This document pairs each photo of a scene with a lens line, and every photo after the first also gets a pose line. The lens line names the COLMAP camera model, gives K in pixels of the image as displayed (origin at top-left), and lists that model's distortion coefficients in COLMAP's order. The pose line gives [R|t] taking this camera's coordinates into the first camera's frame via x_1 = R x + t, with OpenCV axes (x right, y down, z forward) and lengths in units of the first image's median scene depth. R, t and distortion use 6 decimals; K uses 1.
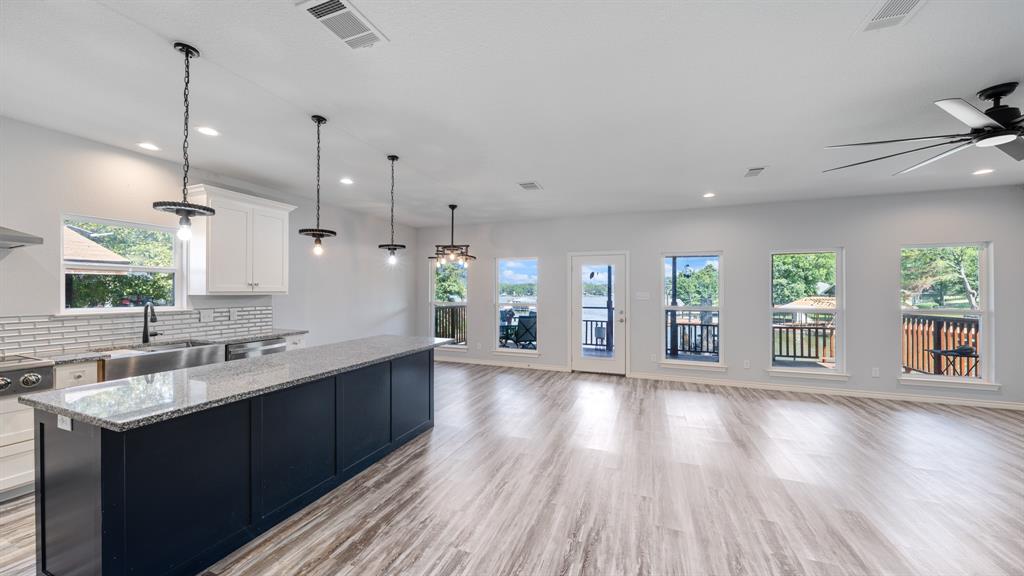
lens RADIAL K [[358.6, 0, 511.4], [0, 358.6, 292.6], [0, 0, 1]] dist [-0.007259, -0.000015]
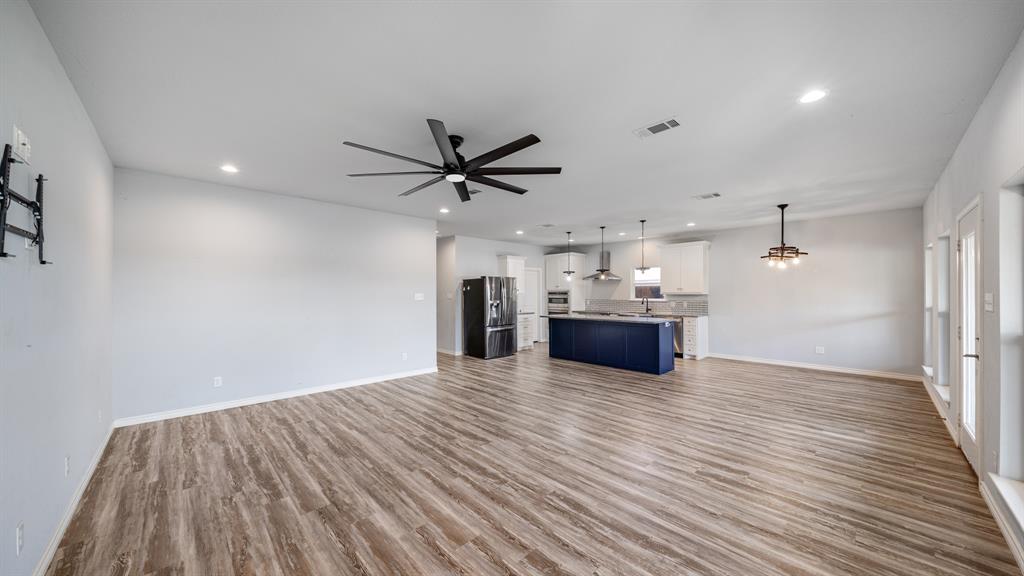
lens RADIAL K [[348.4, 0, 508.5], [0, 348.4, 289.5], [0, 0, 1]] dist [-0.009088, -0.000169]
pose [[-0.429139, -0.008689, -0.903197, 1.232409], [-0.000585, 0.999956, -0.009342, -0.000522], [0.903238, -0.003481, -0.429125, 0.866733]]
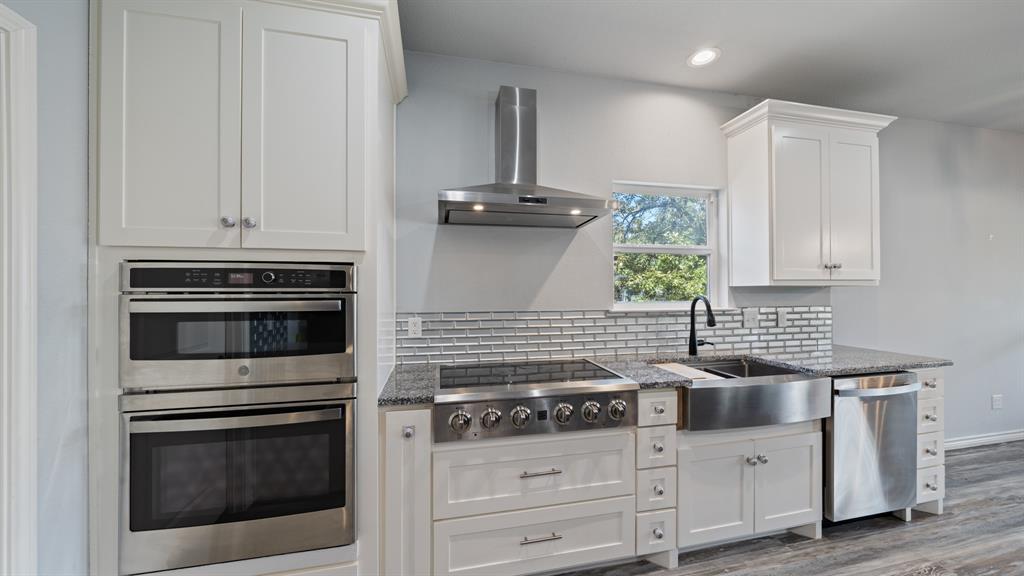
lens RADIAL K [[348.4, 0, 508.5], [0, 348.4, 289.5], [0, 0, 1]] dist [-0.009088, -0.000169]
pose [[0.543107, -0.006012, -0.839642, -0.486427], [0.001444, 0.999980, -0.006226, 0.014205], [0.839662, 0.002169, 0.543105, 0.250321]]
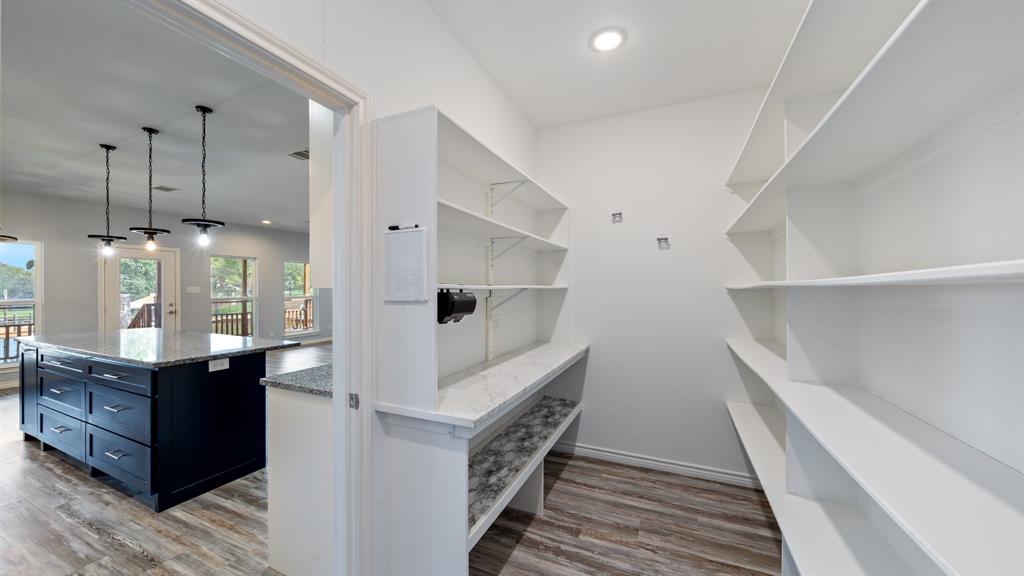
lens RADIAL K [[362.0, 0, 514.8], [0, 362.0, 290.5], [0, 0, 1]] dist [-0.006279, 0.000093]
pose [[0.054918, -0.006484, 0.998470, -0.947428], [0.003840, 0.999973, 0.006282, 0.011806], [-0.998484, 0.003489, 0.054941, -0.128617]]
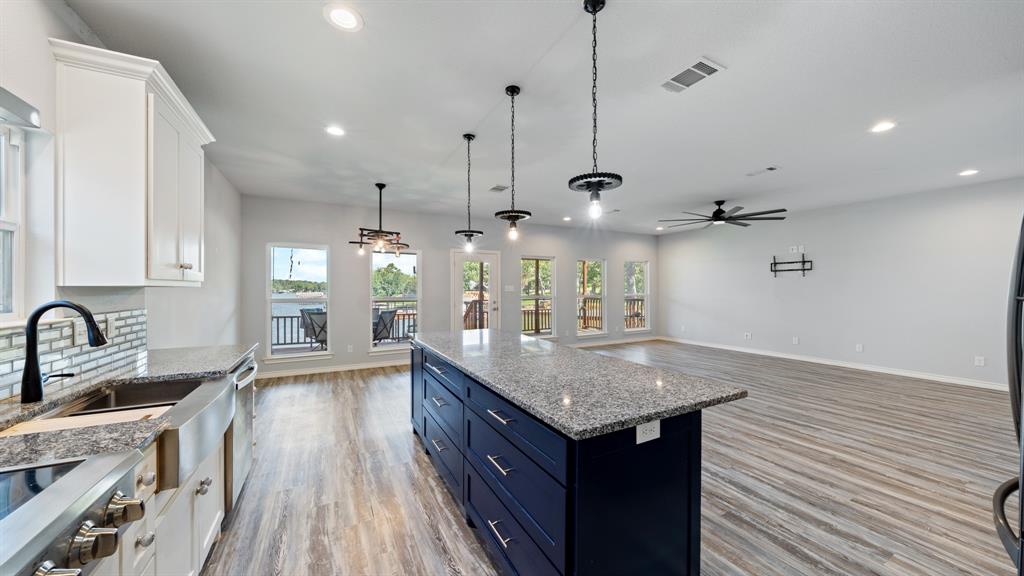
lens RADIAL K [[351.4, 0, 511.3], [0, 351.4, 290.7], [0, 0, 1]] dist [-0.008216, 0.000011]
pose [[0.655330, -0.009306, 0.755286, -0.713089], [0.005953, 0.999957, 0.007155, 0.011317], [-0.755320, -0.000193, 0.655357, 0.244626]]
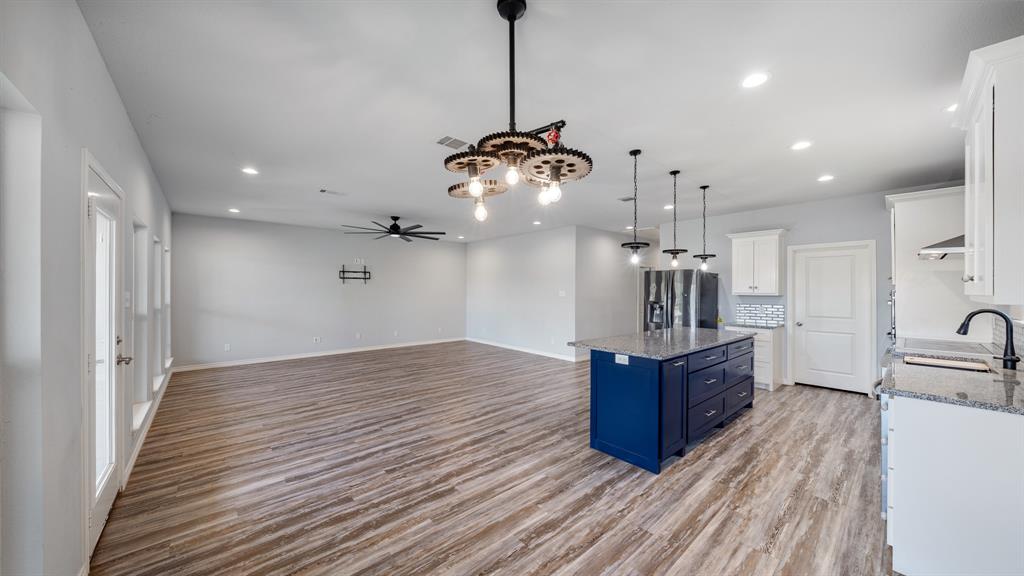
lens RADIAL K [[351.4, 0, 511.3], [0, 351.4, 290.7], [0, 0, 1]] dist [-0.008216, 0.000011]
pose [[-0.886845, -0.005787, 0.462030, -0.356411], [-0.003874, 0.999980, 0.005090, -0.006128], [-0.462050, 0.002724, -0.886850, 1.503595]]
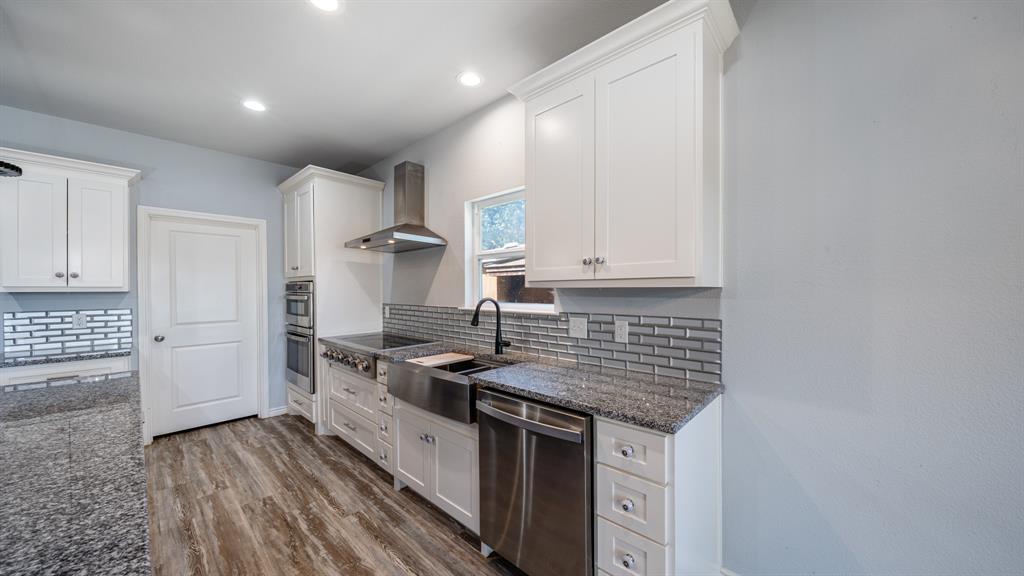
lens RADIAL K [[351.4, 0, 511.3], [0, 351.4, 290.7], [0, 0, 1]] dist [-0.008216, 0.000011]
pose [[-0.369385, 0.002271, -0.929274, -0.279338], [-0.000747, 0.999996, 0.002741, 0.008621], [0.929276, 0.001706, -0.369382, 0.950133]]
